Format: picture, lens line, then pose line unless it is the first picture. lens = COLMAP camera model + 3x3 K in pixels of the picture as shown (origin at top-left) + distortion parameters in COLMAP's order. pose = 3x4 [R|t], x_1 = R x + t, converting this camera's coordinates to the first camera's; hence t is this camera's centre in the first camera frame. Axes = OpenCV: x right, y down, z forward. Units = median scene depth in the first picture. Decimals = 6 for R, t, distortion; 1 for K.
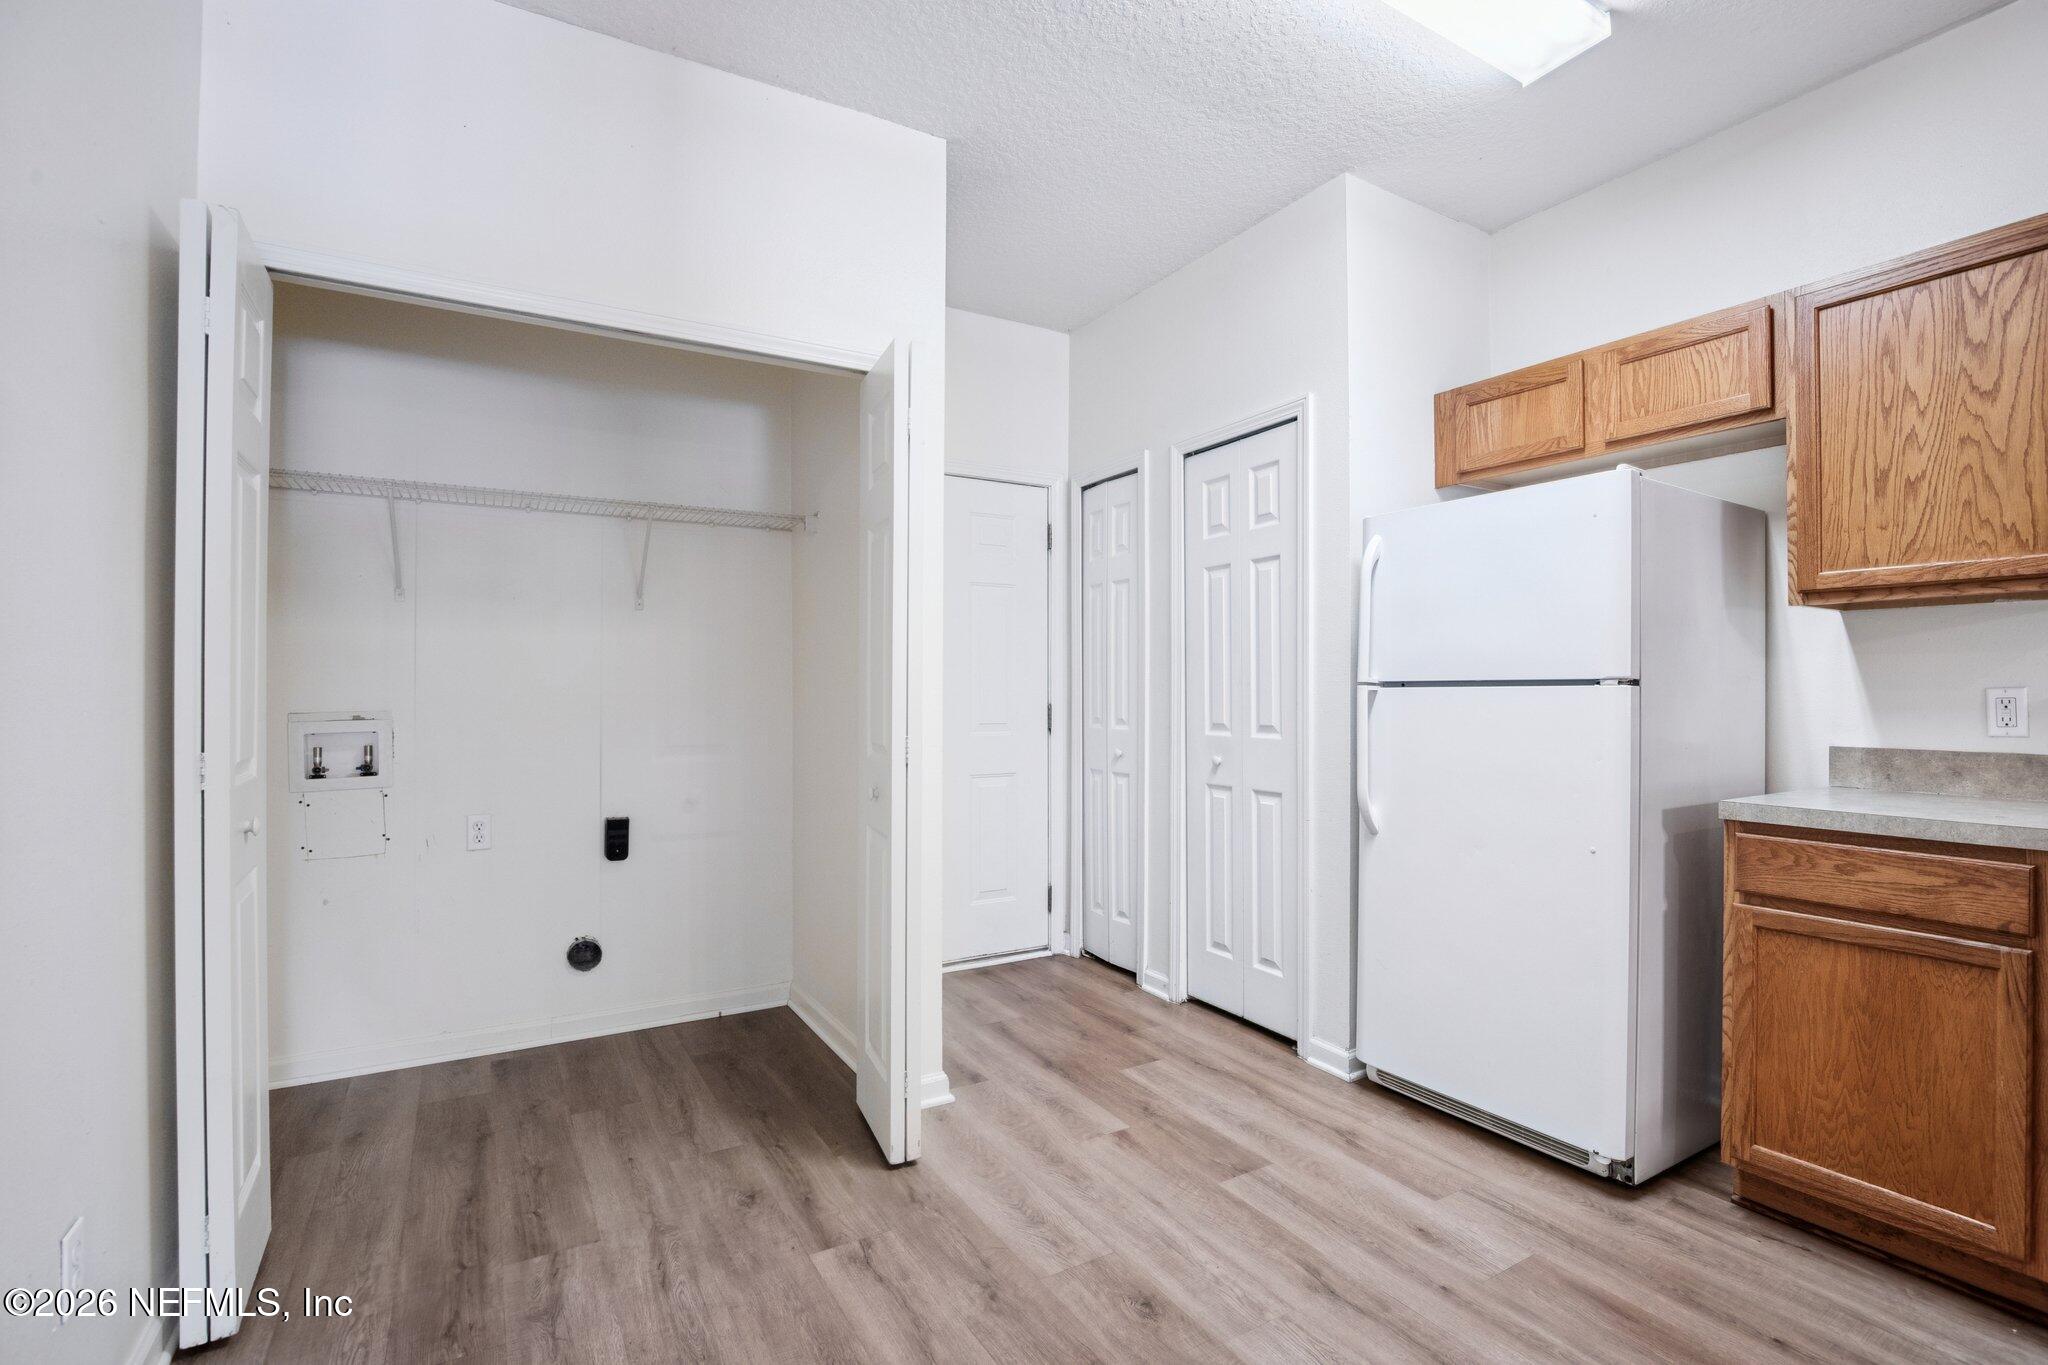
lens RADIAL K [[947.8, 0, 1036.6], [0, 947.8, 692.4], [0, 0, 1]] dist [-0.030767, 0.003803]
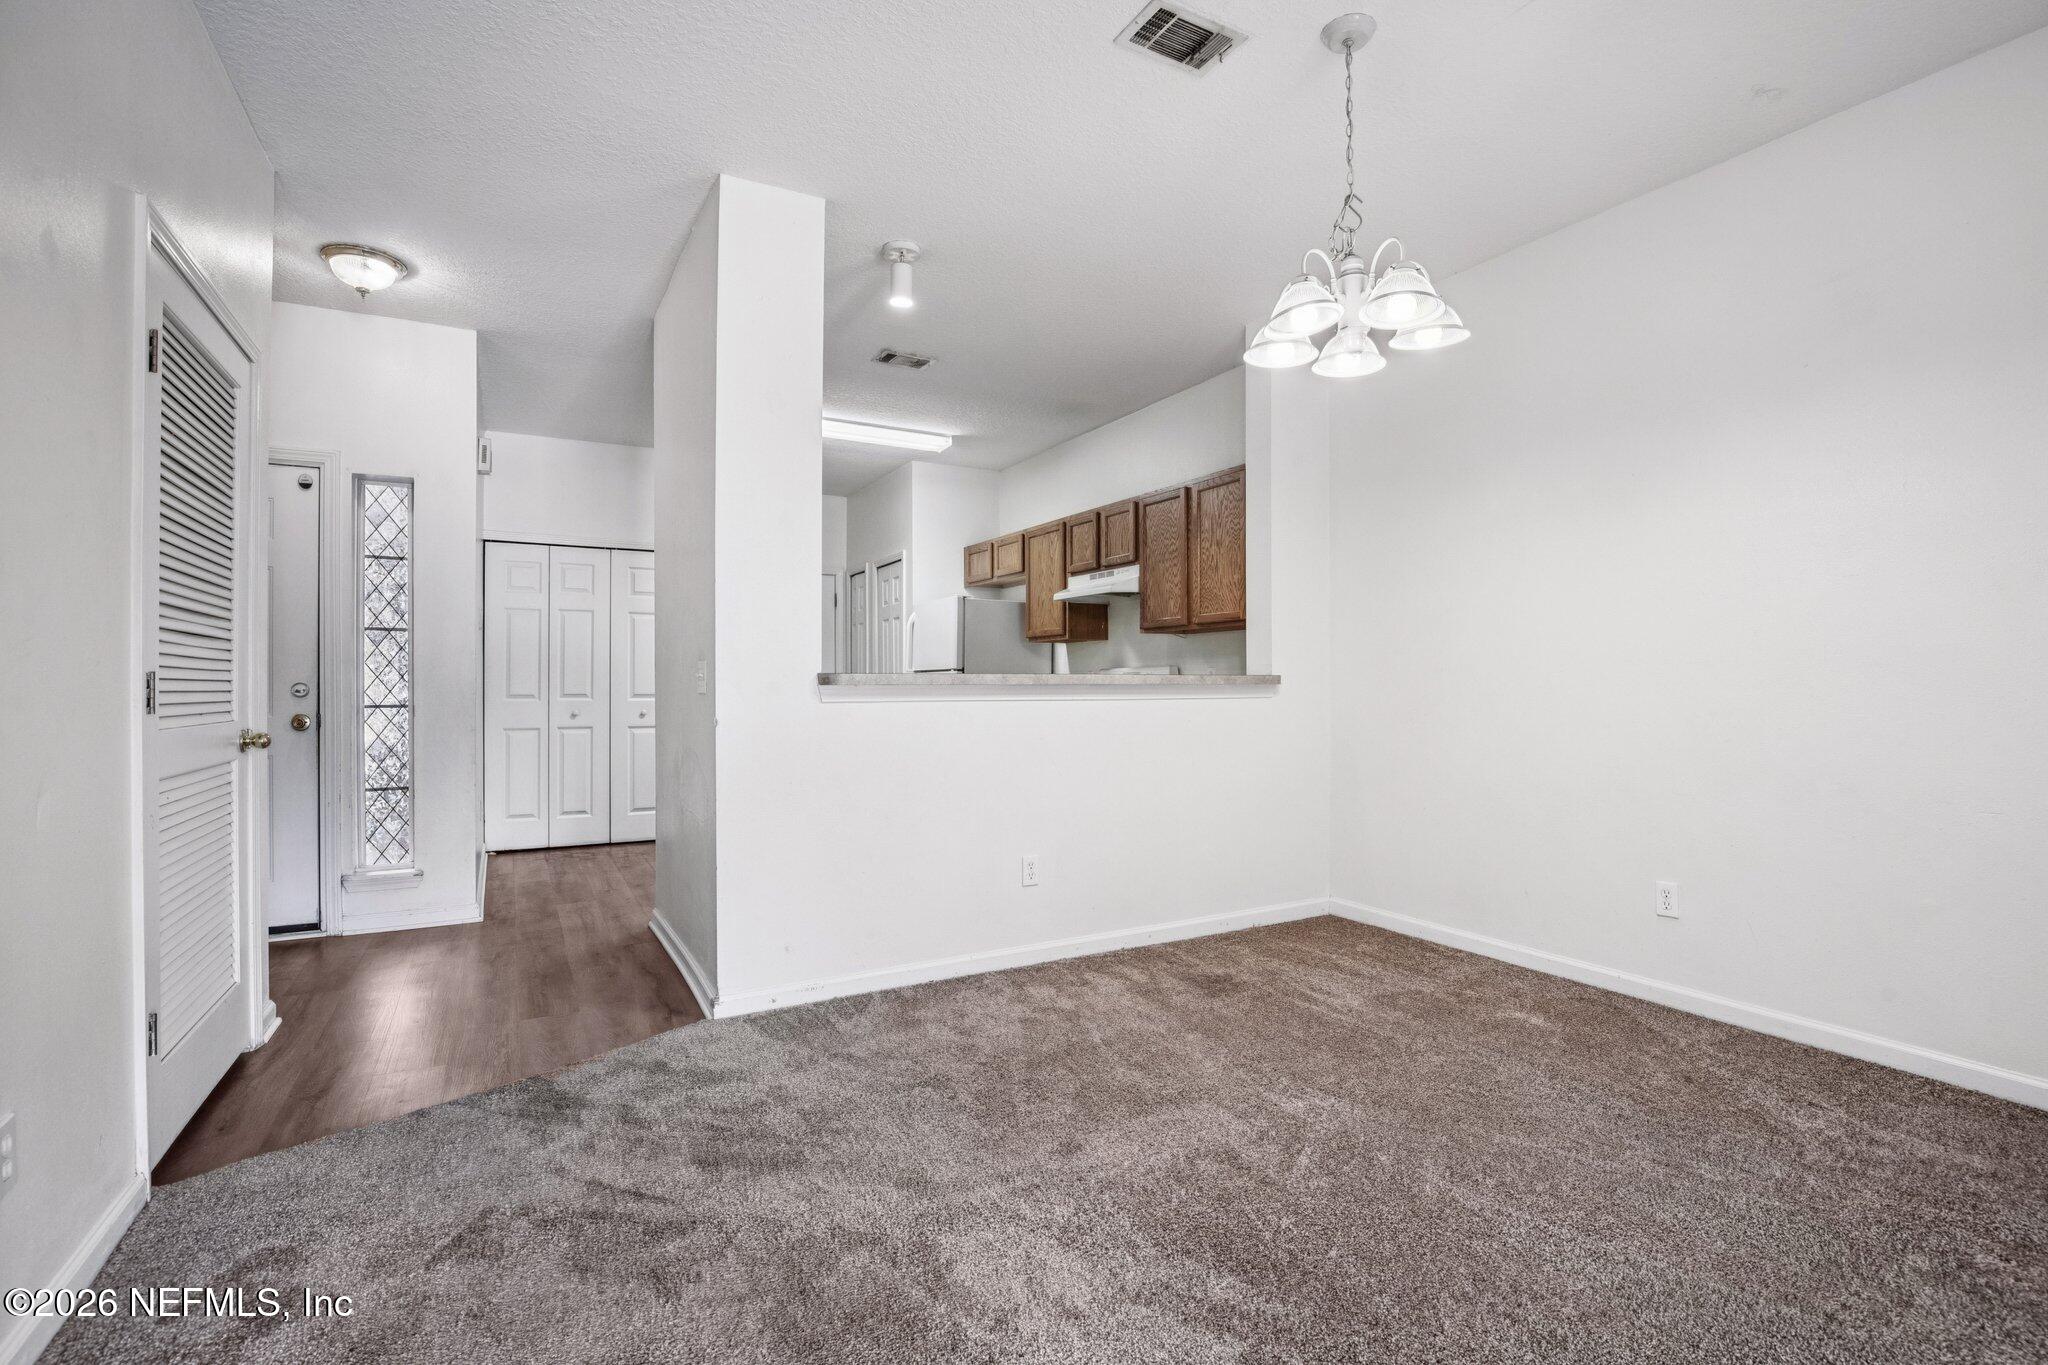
lens RADIAL K [[947.8, 0, 1043.5], [0, 947.8, 682.6], [0, 0, 1]] dist [-0.030767, 0.003803]
pose [[0.999532, 0.004609, -0.030248, 1.052780], [-0.004923, 0.999935, -0.010327, 0.058478], [0.030199, 0.010471, 0.999489, -2.017828]]
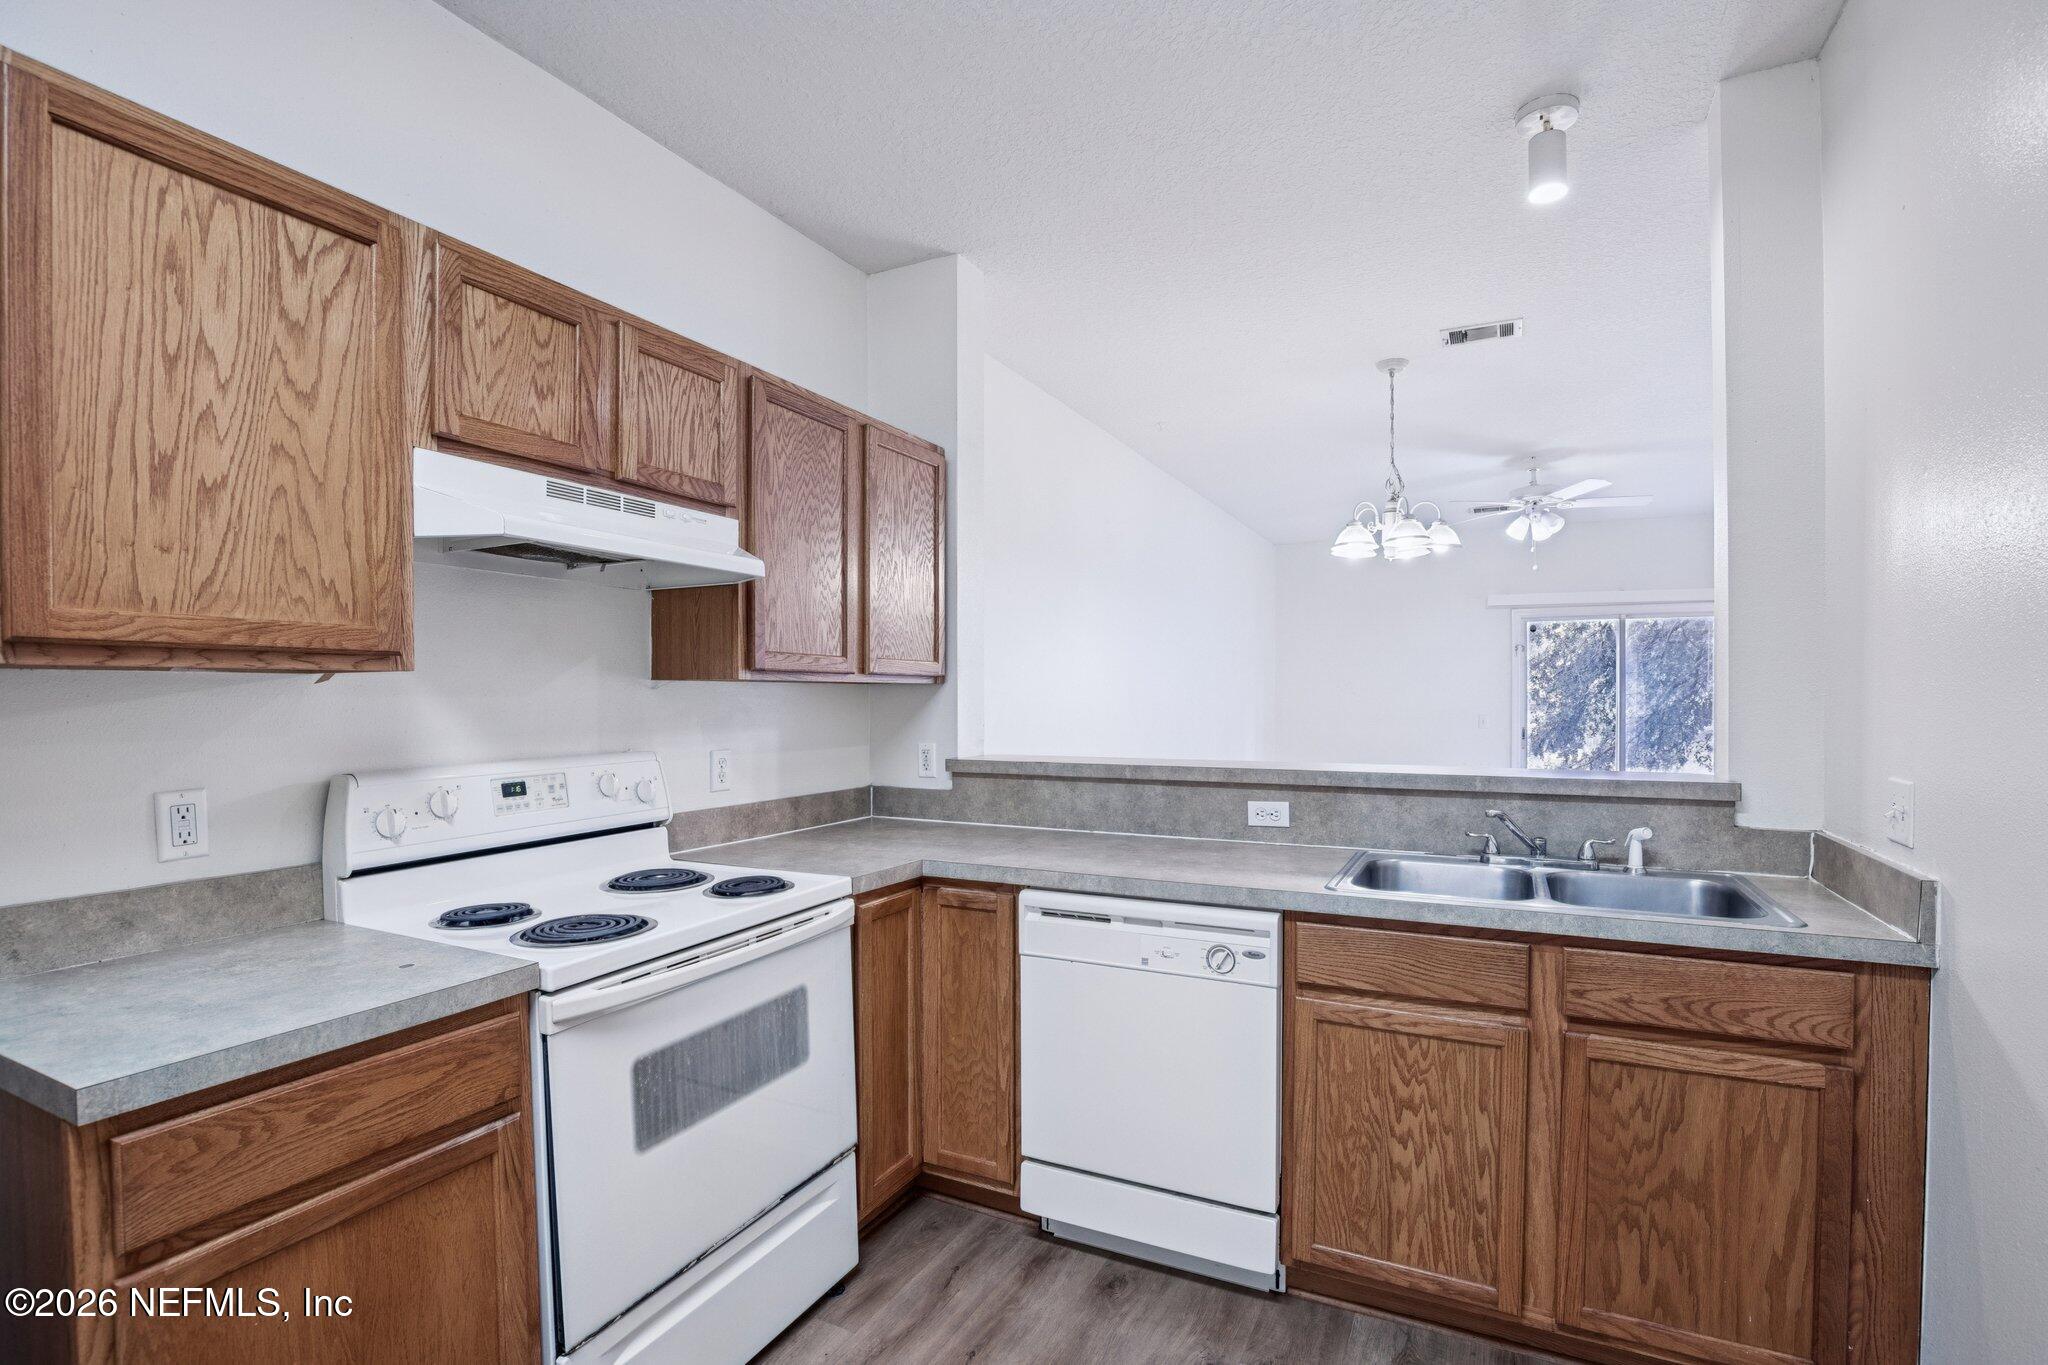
lens RADIAL K [[947.8, 0, 1033.9], [0, 947.8, 709.0], [0, 0, 1]] dist [-0.030767, 0.003803]
pose [[-0.530337, -0.011214, 0.847712, 0.093088], [0.004633, 0.999859, 0.016125, -0.081683], [-0.847774, 0.012479, -0.530211, 0.862720]]
